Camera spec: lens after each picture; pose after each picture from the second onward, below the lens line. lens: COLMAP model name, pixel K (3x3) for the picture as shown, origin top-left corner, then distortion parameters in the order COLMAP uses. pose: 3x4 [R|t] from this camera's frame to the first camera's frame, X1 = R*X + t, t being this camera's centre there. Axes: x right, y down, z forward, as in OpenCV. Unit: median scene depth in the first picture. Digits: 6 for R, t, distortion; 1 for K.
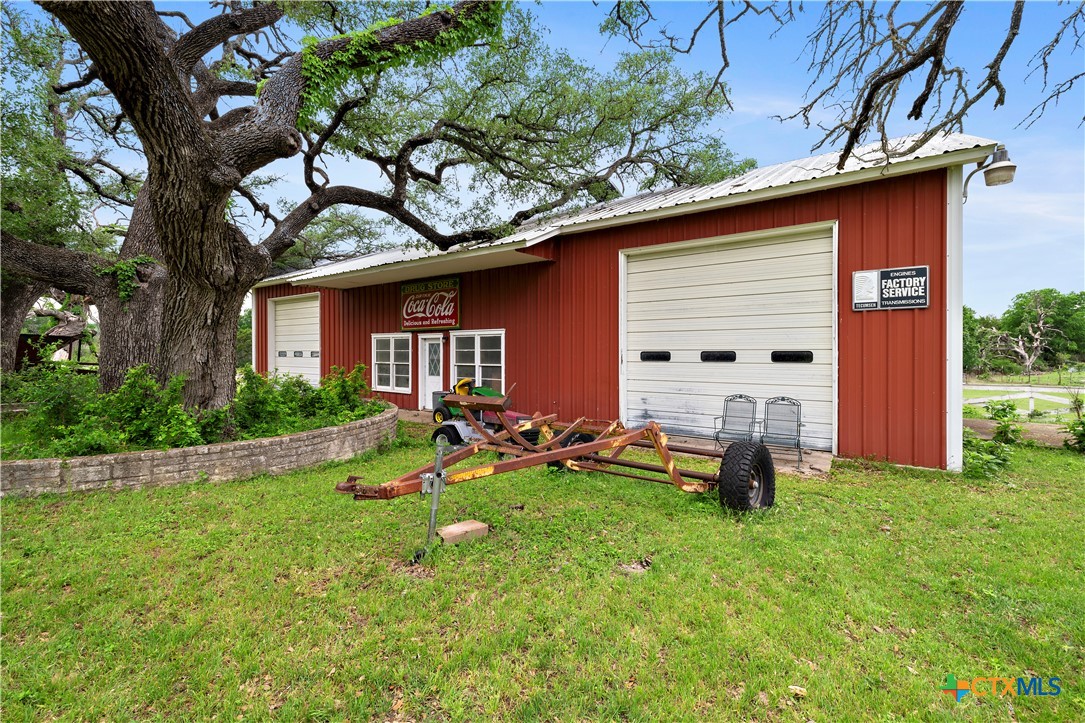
lens RADIAL K [[733.9, 0, 544.2], [0, 733.9, 355.7], [0, 0, 1]] dist [-0.002328, -0.000094]
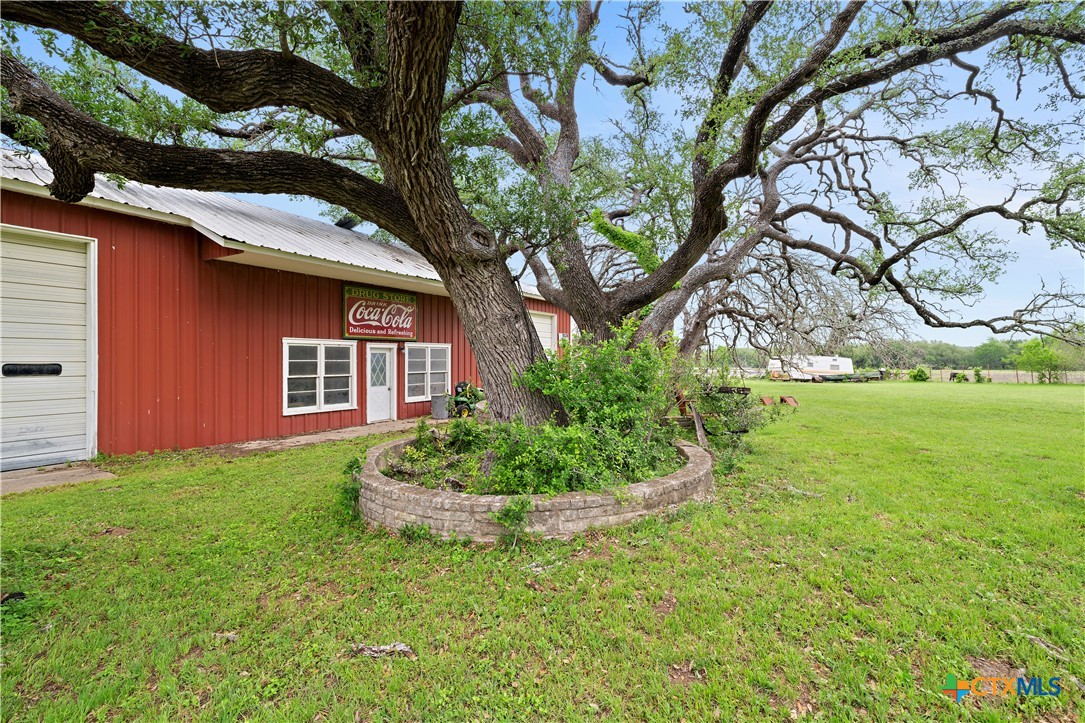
lens RADIAL K [[733.9, 0, 543.6], [0, 733.9, 362.0], [0, 0, 1]] dist [-0.002328, -0.000094]
pose [[-0.453884, 0.001494, 0.891060, -1.099870], [0.012819, 0.999906, 0.004854, -0.006646], [-0.890969, 0.013626, -0.453860, 1.213881]]
